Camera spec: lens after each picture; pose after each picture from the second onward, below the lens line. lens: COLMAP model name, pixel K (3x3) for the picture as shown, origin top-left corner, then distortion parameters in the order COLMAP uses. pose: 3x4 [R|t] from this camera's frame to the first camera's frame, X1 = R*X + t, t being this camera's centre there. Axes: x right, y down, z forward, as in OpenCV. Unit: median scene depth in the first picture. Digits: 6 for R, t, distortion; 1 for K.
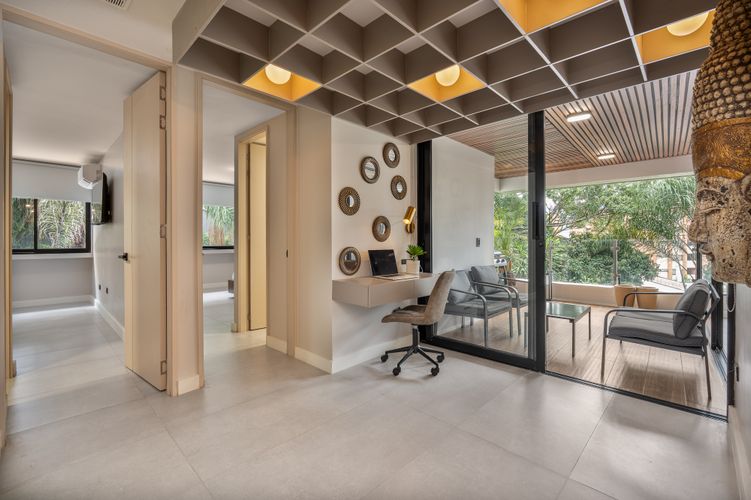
lens RADIAL K [[328.0, 0, 375.5], [0, 328.0, 250.0], [0, 0, 1]] dist [-0.001817, -0.000209]
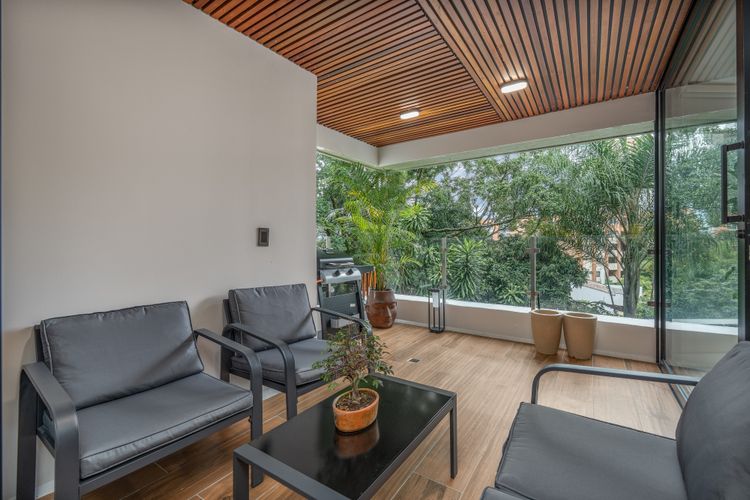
lens RADIAL K [[323.2, 0, 374.4], [0, 323.2, 255.4], [0, 0, 1]] dist [0.000420, -0.000014]
pose [[0.990525, -0.004973, 0.137243, 0.160485], [0.004688, 0.999986, 0.002395, 0.001362], [-0.137253, -0.001729, 0.990535, 0.198682]]
